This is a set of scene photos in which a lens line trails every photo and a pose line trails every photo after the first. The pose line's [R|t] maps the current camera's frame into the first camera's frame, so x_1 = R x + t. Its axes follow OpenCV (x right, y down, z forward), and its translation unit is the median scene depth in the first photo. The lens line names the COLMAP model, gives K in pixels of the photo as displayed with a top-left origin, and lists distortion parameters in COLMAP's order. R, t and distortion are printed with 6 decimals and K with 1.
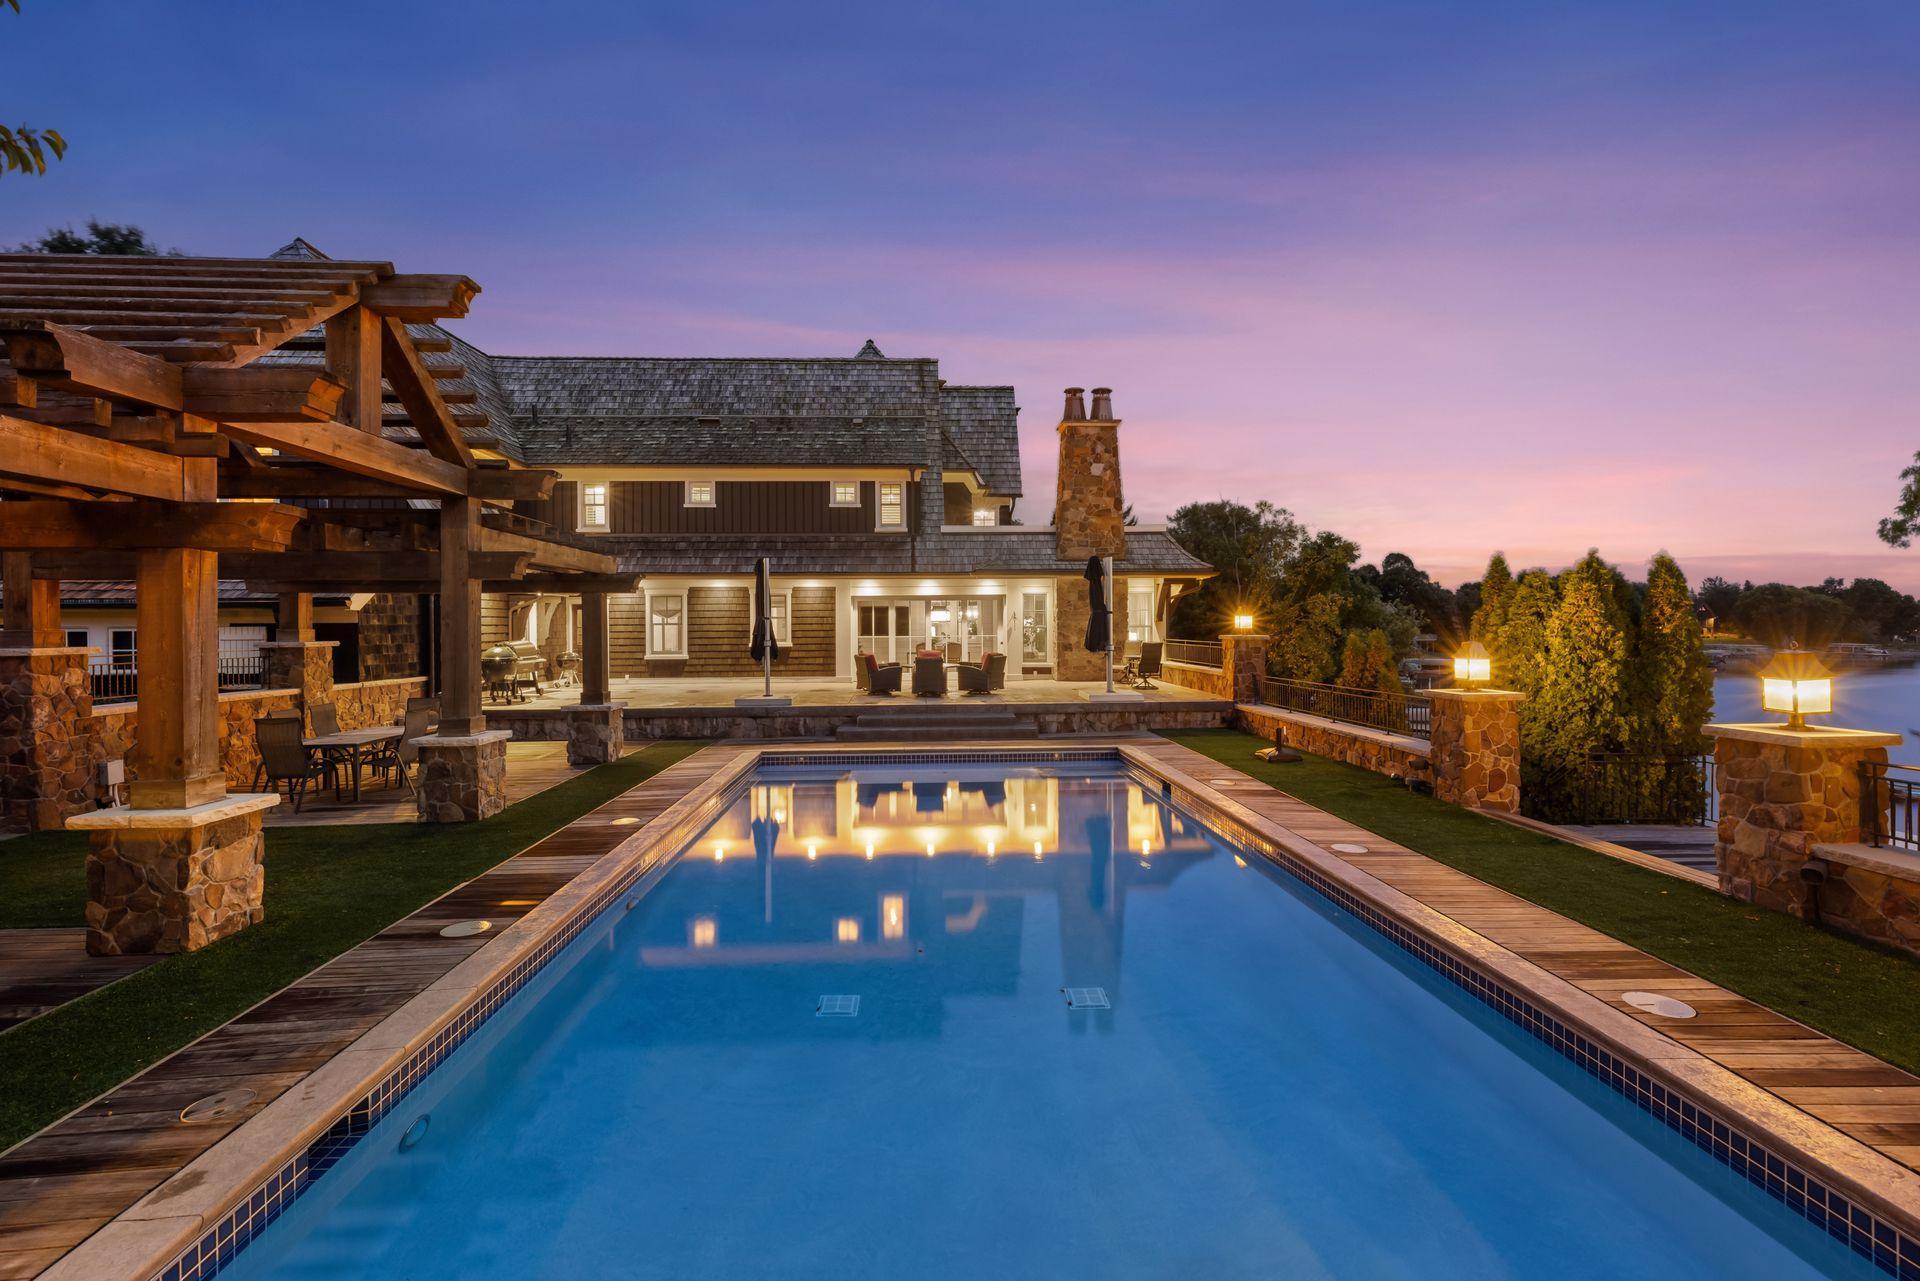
lens RADIAL K [[852.3, 0, 969.7], [0, 852.3, 636.4], [0, 0, 1]] dist [-0.016148, 0.001886]
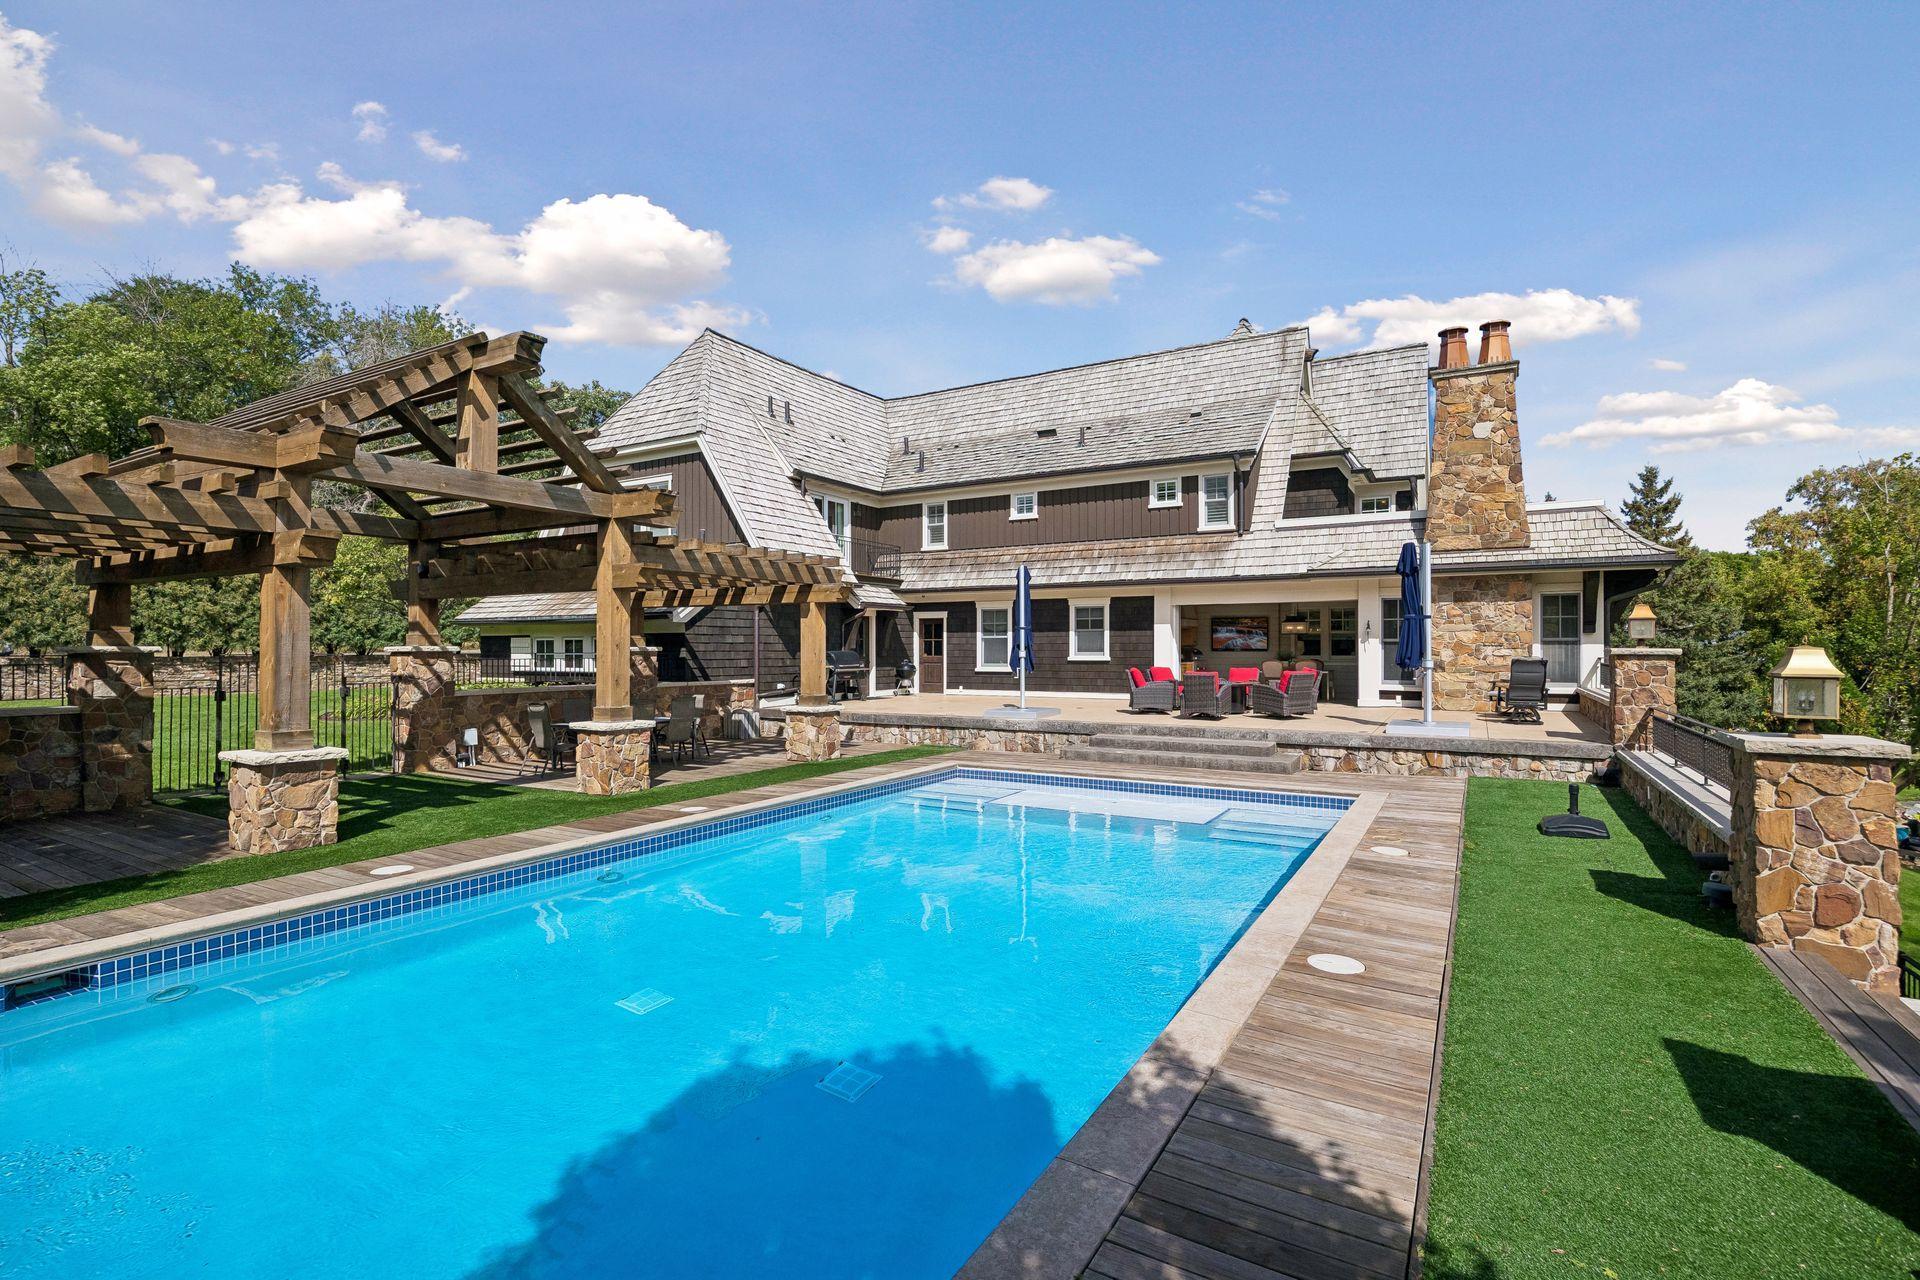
lens RADIAL K [[899.9, 0, 976.4], [0, 899.9, 639.0], [0, 0, 1]] dist [-0.012845, 0.000930]
pose [[0.832869, 0.000414, -0.553470, 0.282048], [-0.012659, 0.999752, -0.018301, 0.010298], [0.553325, 0.022248, 0.832668, 0.131099]]
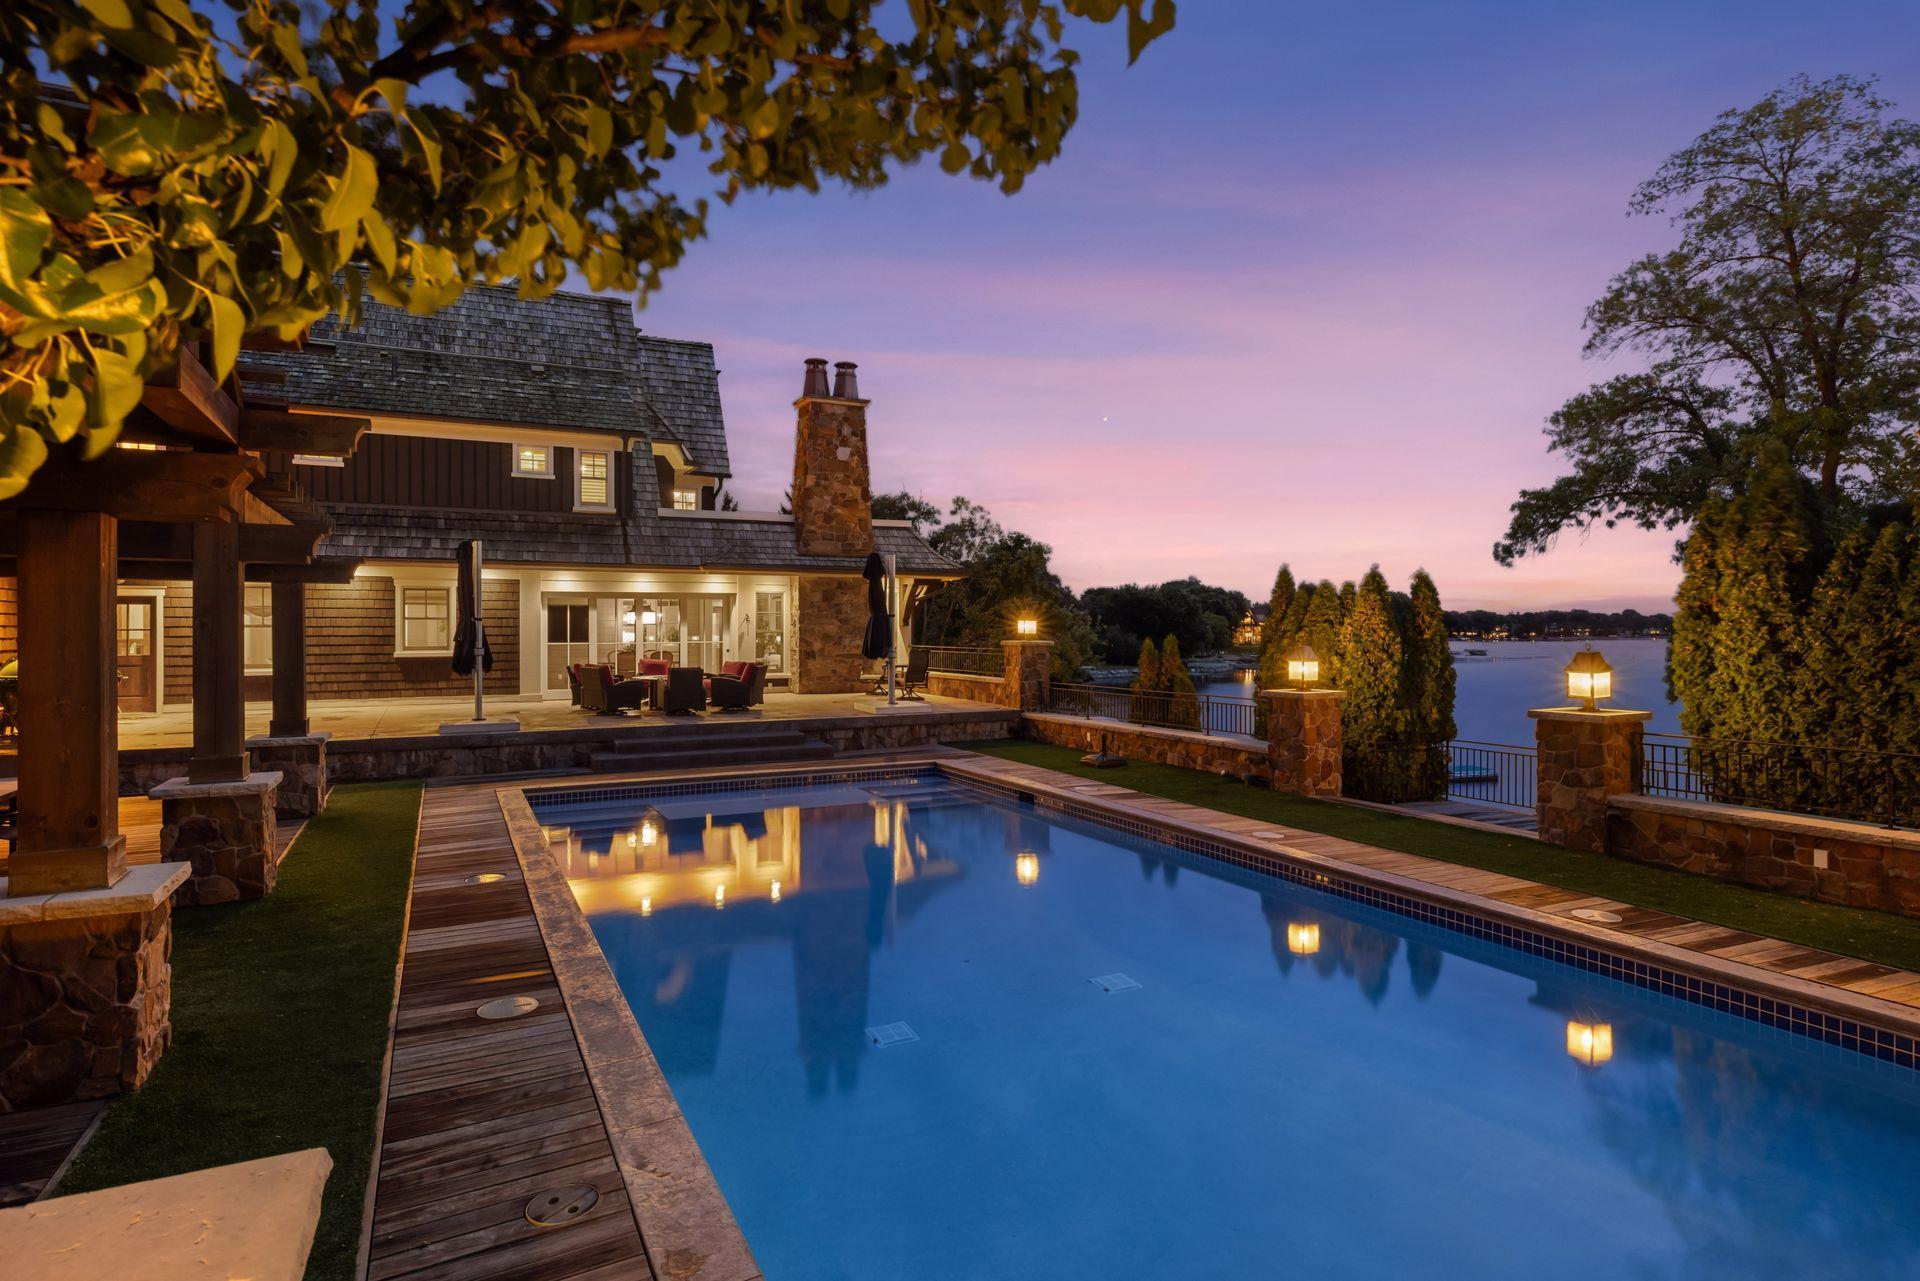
lens RADIAL K [[1011.6, 0, 973.6], [0, 1011.6, 638.5], [0, 0, 1]] dist [-0.009862, -0.002199]
pose [[0.912820, 0.000211, 0.408362, -0.204021], [0.001806, 0.999988, -0.004553, 0.001013], [-0.408358, 0.004894, 0.912809, -0.016873]]
